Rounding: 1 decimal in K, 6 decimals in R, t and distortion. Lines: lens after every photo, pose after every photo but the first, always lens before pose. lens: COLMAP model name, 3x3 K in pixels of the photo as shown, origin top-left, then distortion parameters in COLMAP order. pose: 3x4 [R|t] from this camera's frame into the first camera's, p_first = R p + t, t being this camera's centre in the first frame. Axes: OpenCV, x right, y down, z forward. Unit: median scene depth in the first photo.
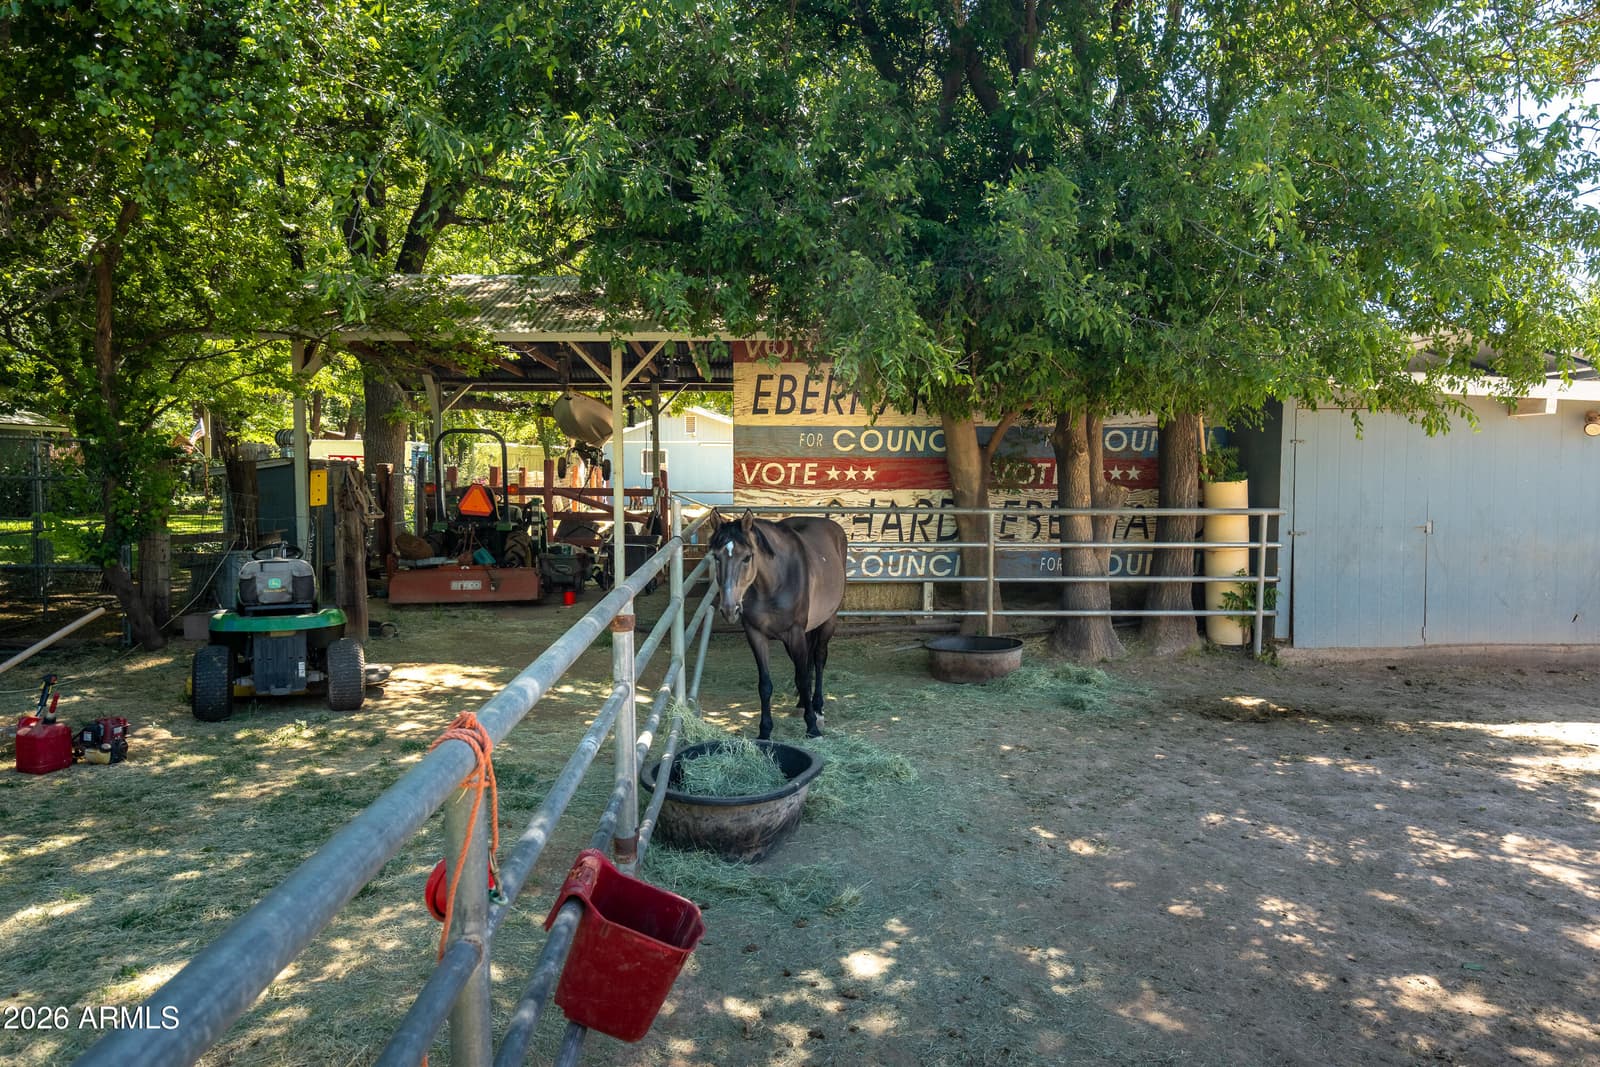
lens RADIAL K [[1122.0, 0, 800.0], [0, 1122.0, 533.5], [0, 0, 1]] dist [0.001914, 0.006327]
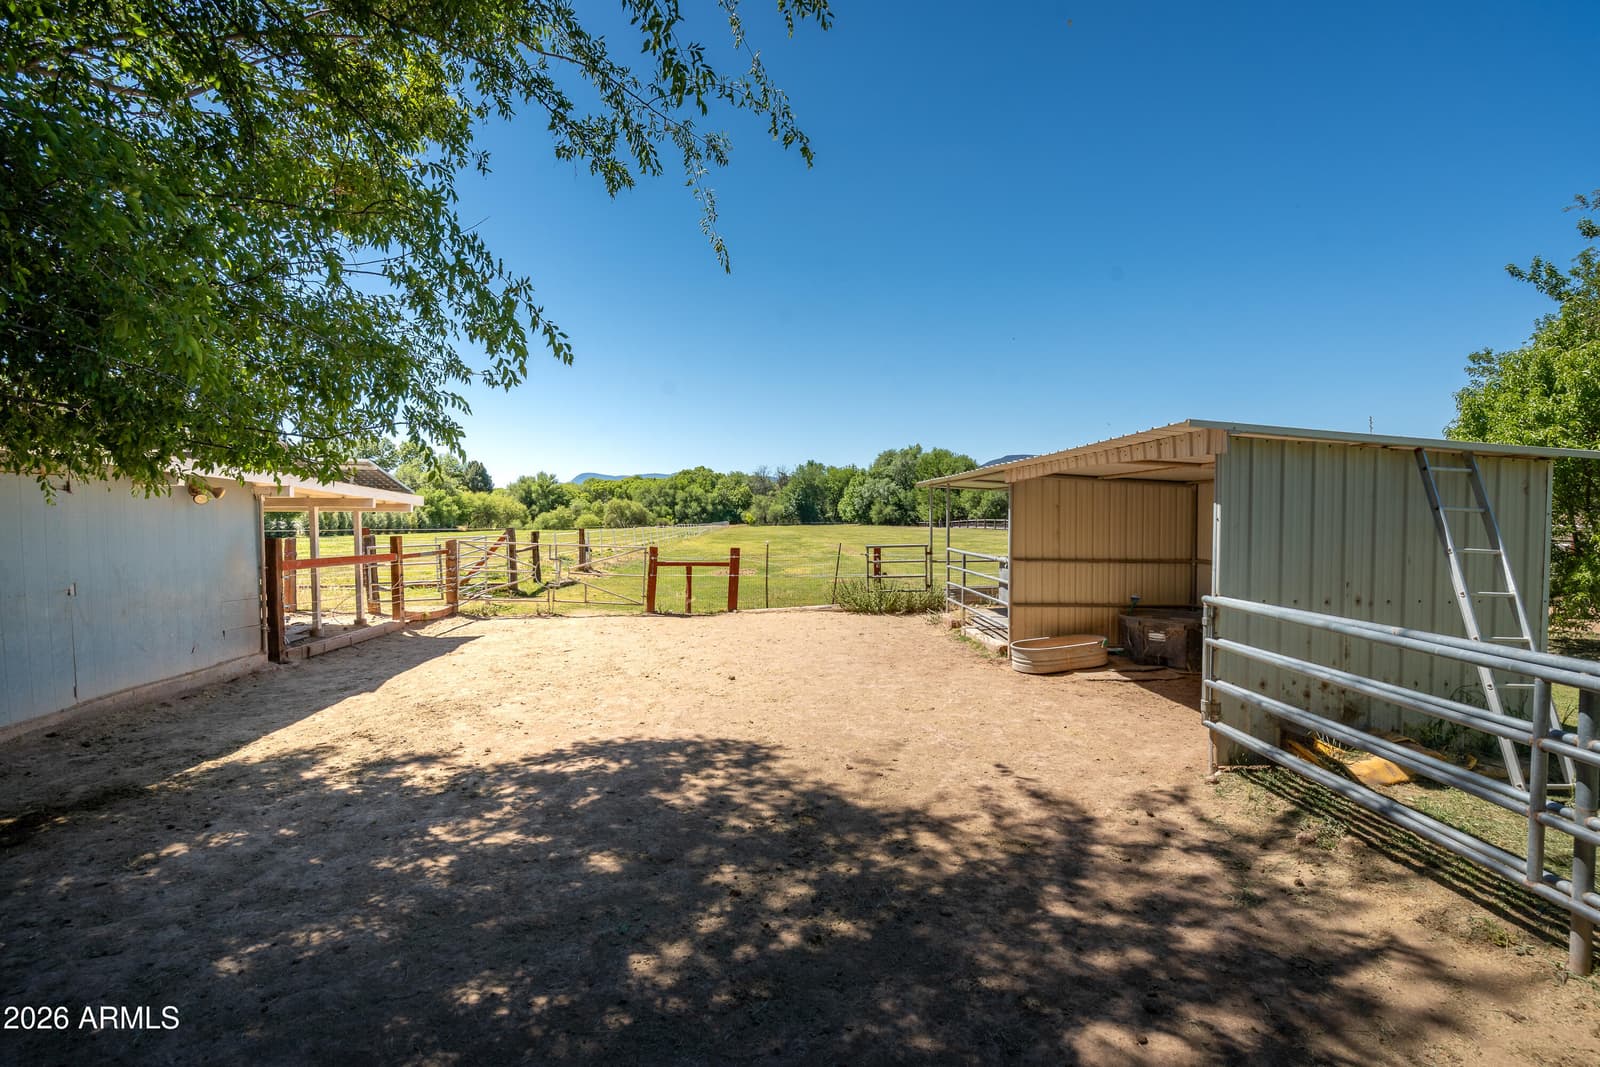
lens RADIAL K [[712.9, 0, 793.1], [0, 712.9, 542.5], [0, 0, 1]] dist [-0.001778, 0.000163]
pose [[-0.002101, -0.038049, 0.999274, -0.125643], [0.056933, 0.997650, 0.038107, -0.048629], [-0.998376, 0.056972, 0.000070, 0.456322]]
